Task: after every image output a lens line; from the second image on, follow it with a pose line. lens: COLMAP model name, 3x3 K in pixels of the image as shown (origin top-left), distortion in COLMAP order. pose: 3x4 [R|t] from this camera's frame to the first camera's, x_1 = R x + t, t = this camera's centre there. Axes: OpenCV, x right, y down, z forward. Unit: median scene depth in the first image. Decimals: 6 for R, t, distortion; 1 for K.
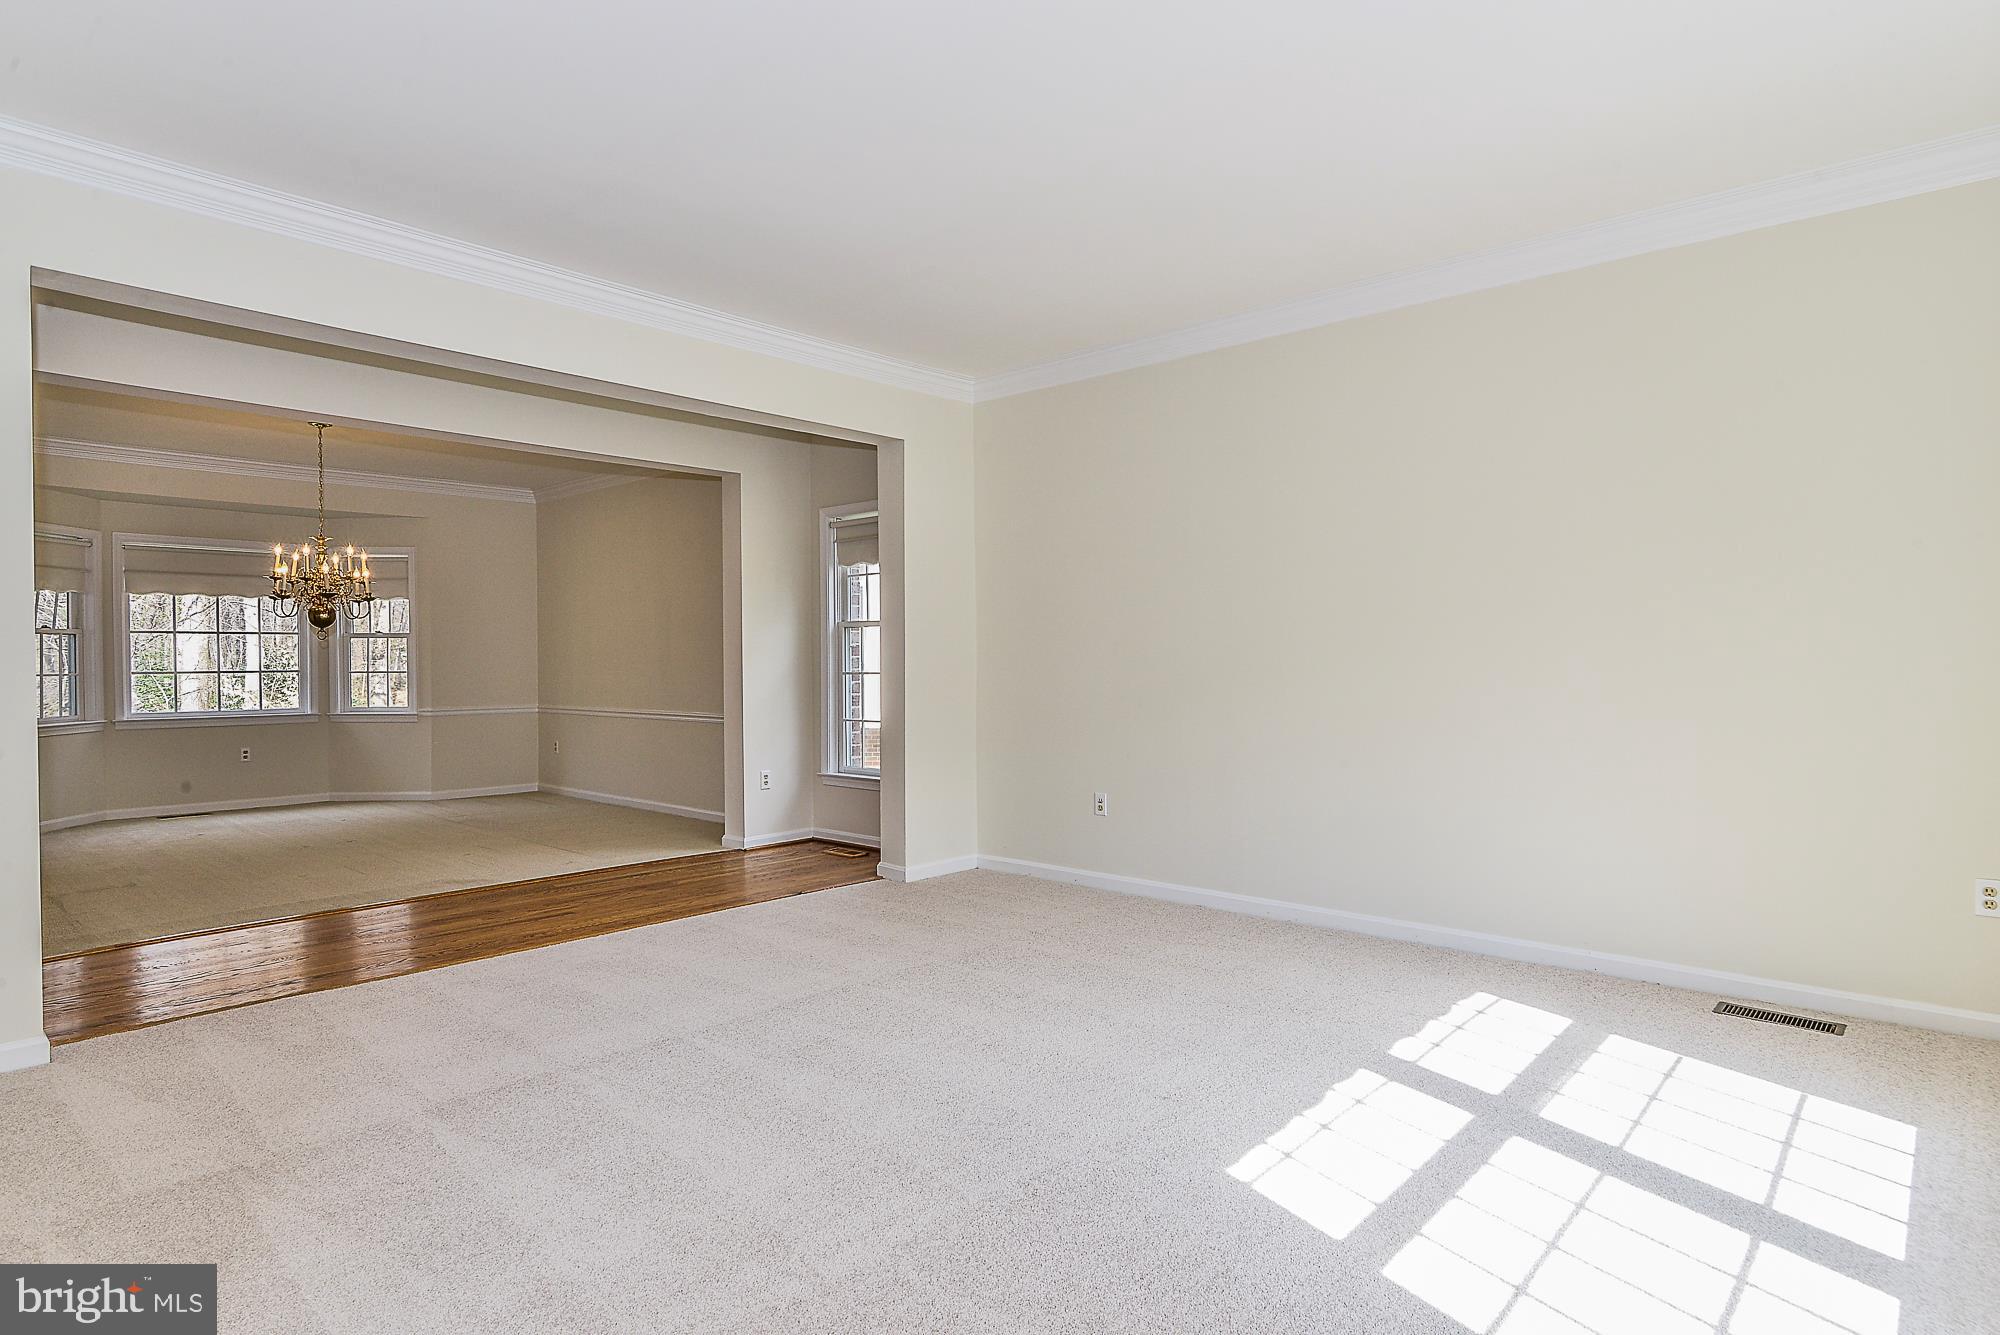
lens RADIAL K [[1114.7, 0, 1004.5], [0, 1114.7, 669.5], [0, 0, 1]] dist [-0.002323, 0.002643]
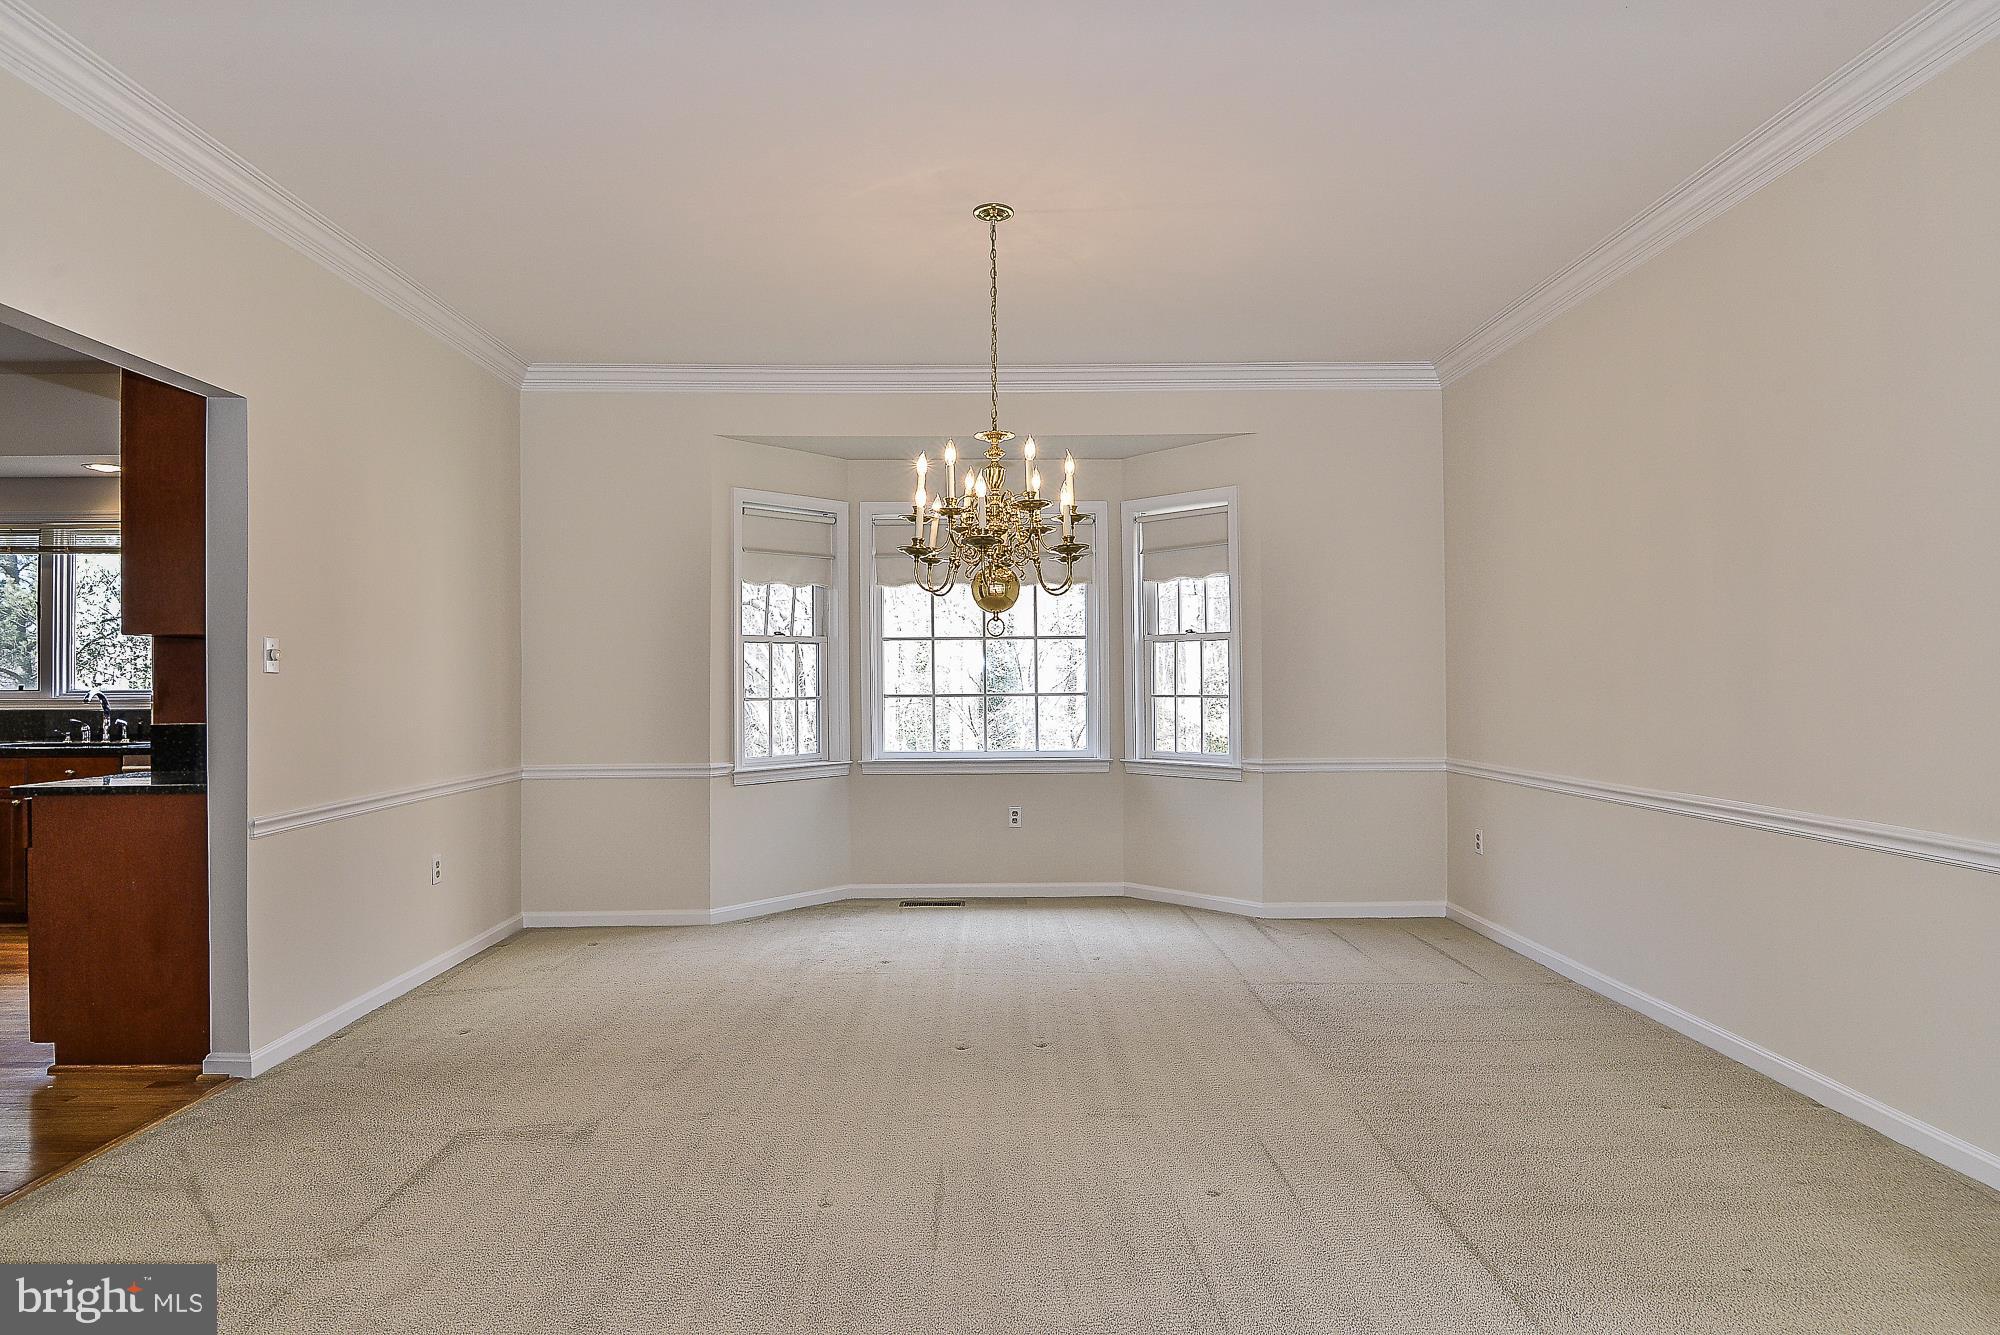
lens RADIAL K [[1114.7, 0, 997.6], [0, 1114.7, 672.4], [0, 0, 1]] dist [-0.002323, 0.002643]
pose [[0.690083, -0.004556, -0.723716, -0.198723], [-0.001590, 0.999968, -0.007811, -0.006306], [0.723729, 0.006541, 0.690053, 0.528987]]
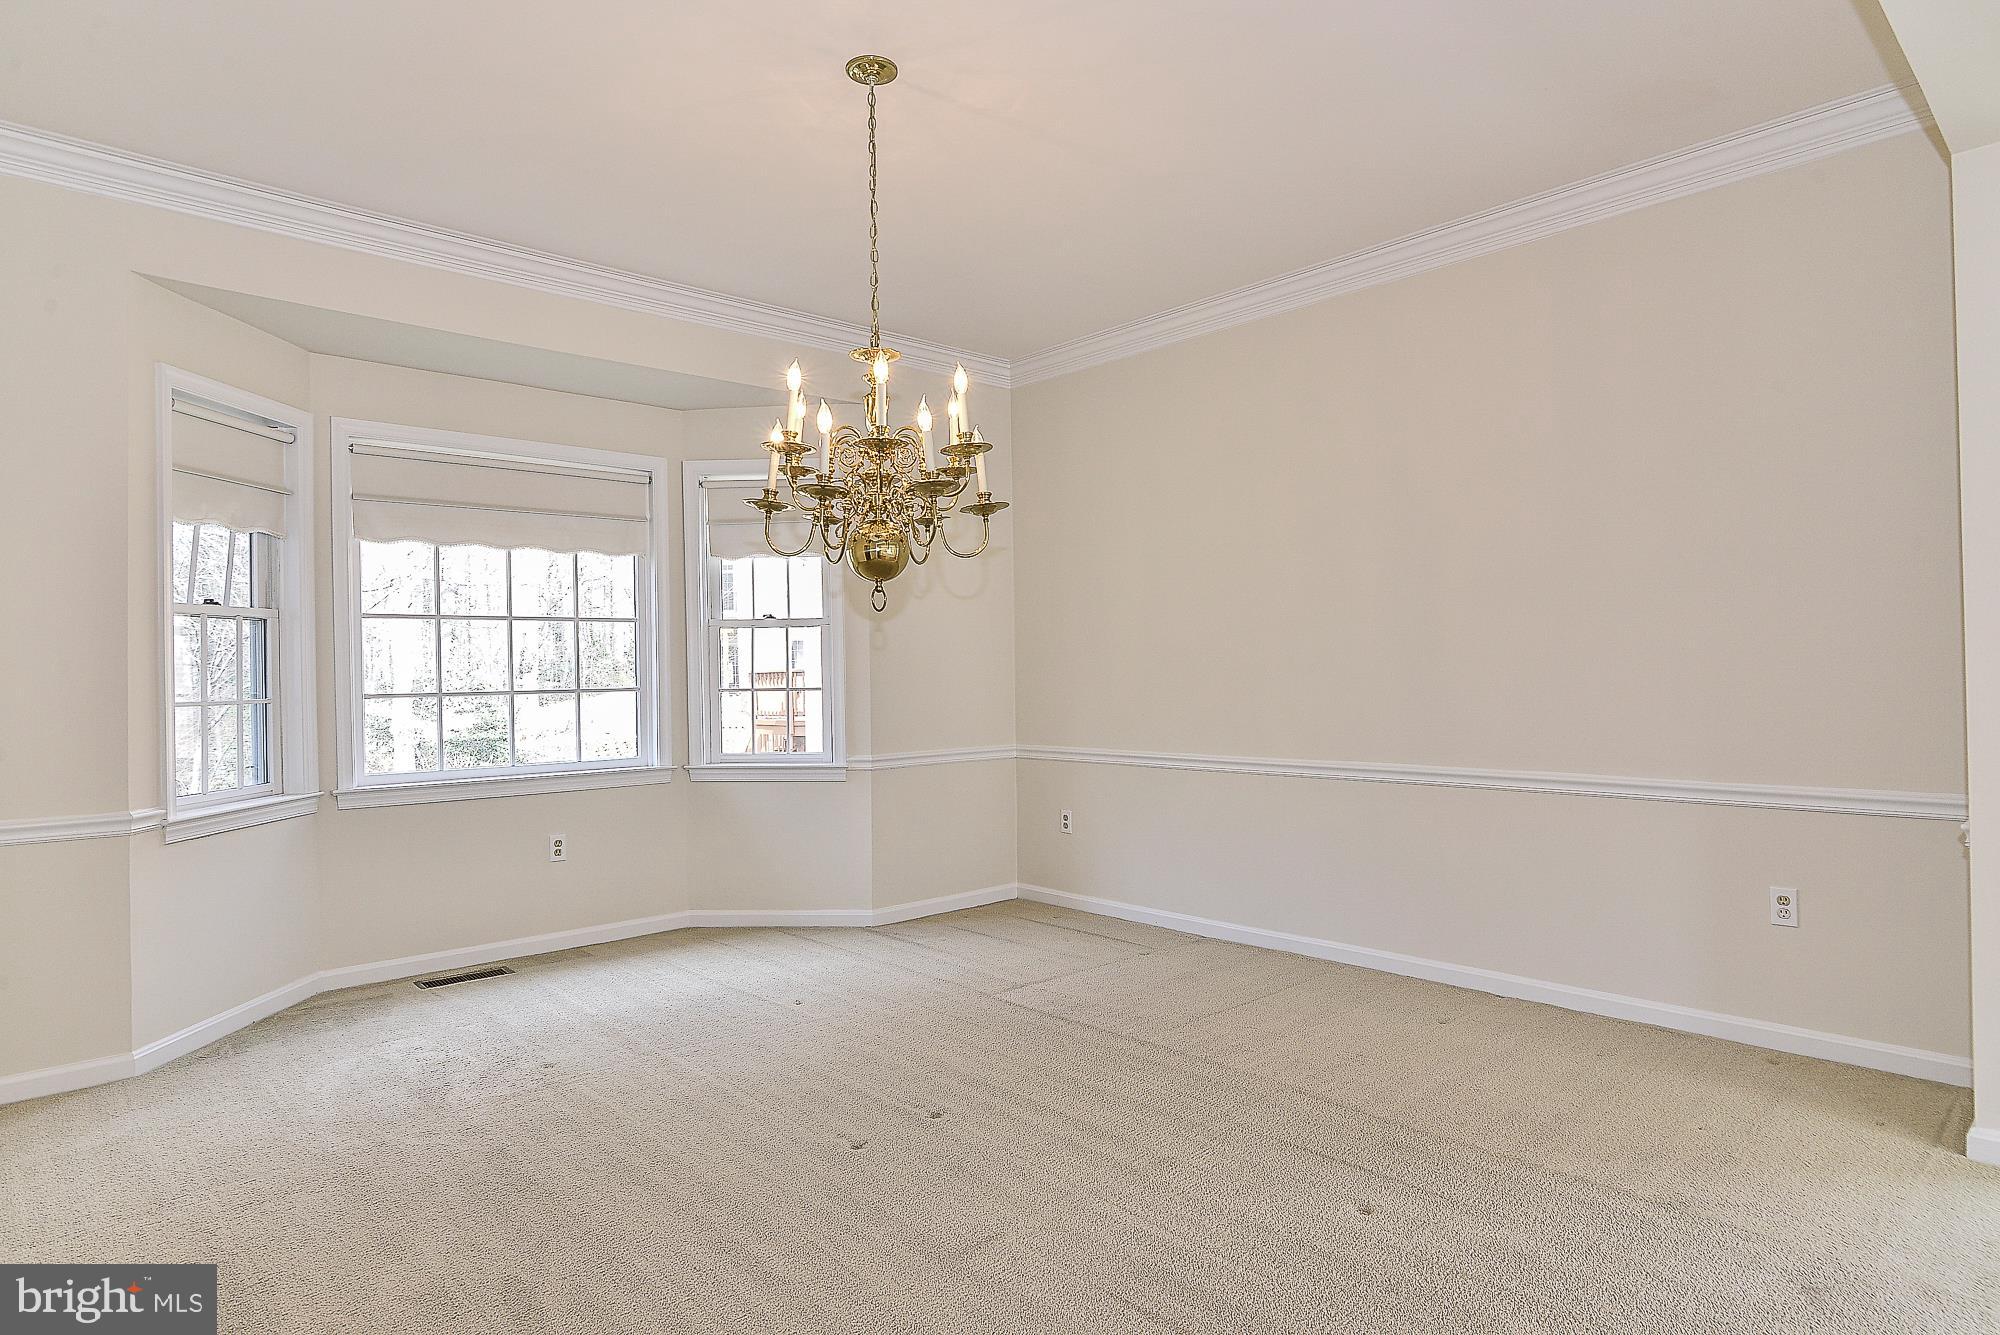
lens RADIAL K [[1114.7, 0, 999.2], [0, 1114.7, 674.7], [0, 0, 1]] dist [-0.002323, 0.002643]
pose [[0.995566, -0.007028, -0.093800, -0.426642], [0.007024, 0.999975, -0.000372, -0.004229], [0.093800, -0.000289, 0.995591, 0.495274]]
